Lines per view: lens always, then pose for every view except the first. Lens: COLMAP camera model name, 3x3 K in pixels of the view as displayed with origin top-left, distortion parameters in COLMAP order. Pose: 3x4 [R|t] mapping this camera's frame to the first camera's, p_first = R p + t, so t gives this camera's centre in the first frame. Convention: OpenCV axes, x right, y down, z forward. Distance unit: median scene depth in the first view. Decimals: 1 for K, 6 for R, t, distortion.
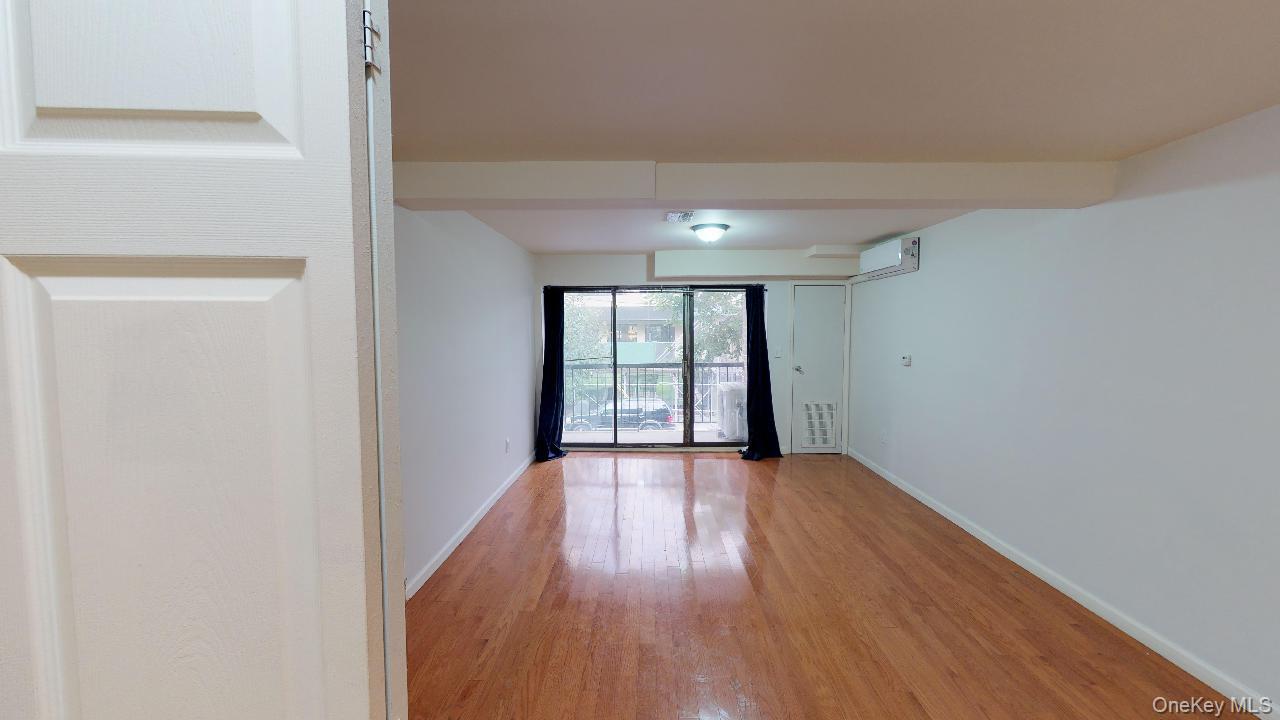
lens RADIAL K [[463.2, 0, 636.3], [0, 463.2, 348.9], [0, 0, 1]] dist [0.001364, -0.000409]
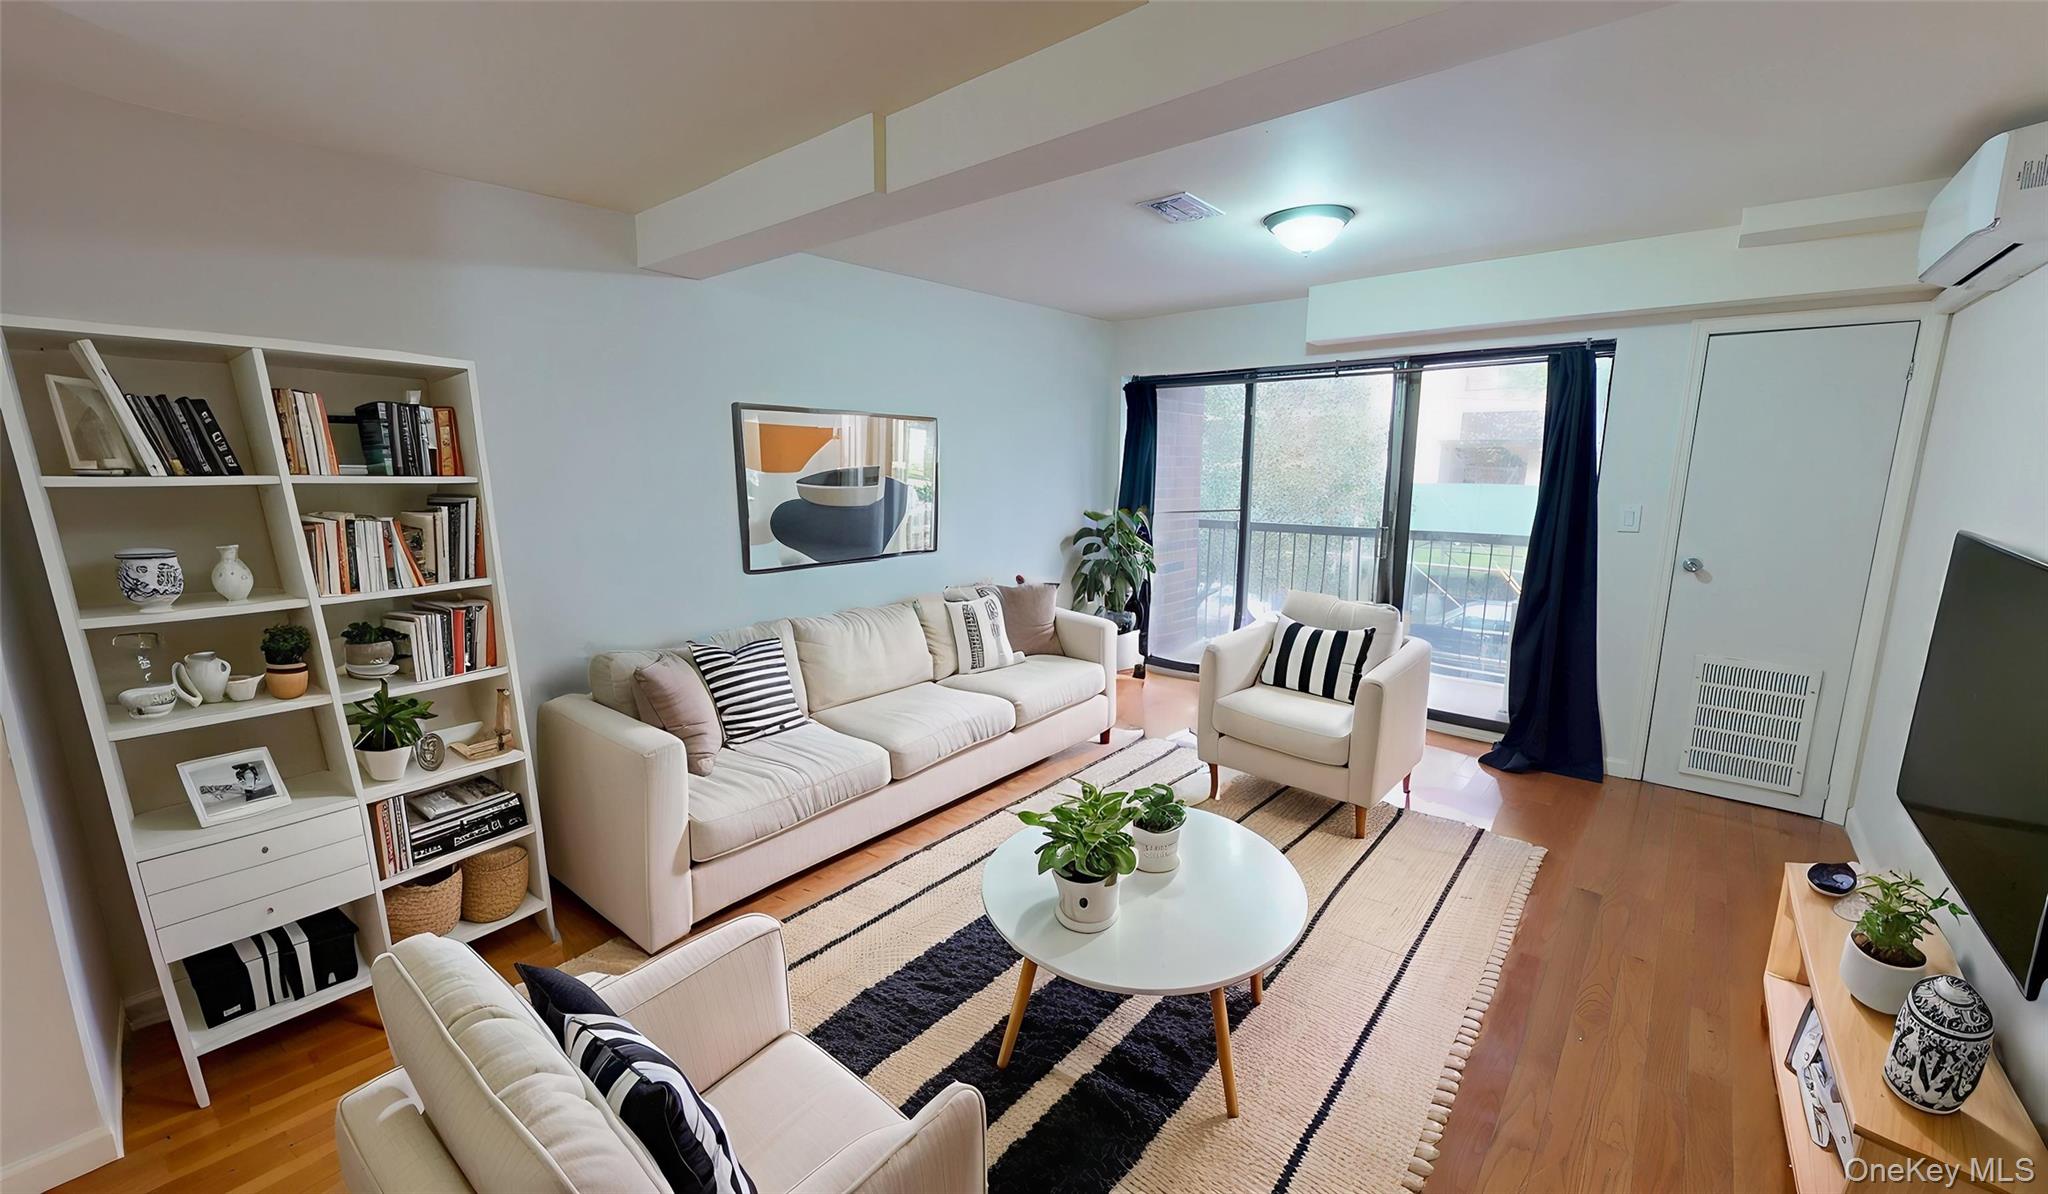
lens RADIAL K [[774.1, 0, 1033.3], [0, 774.1, 590.6], [0, 0, 1]] dist [0.001186, 0.000044]
pose [[0.772166, 0.111067, -0.625639, 0.332793], [-0.031159, 0.990039, 0.137301, -0.006468], [0.634657, -0.086525, 0.767935, 0.188666]]
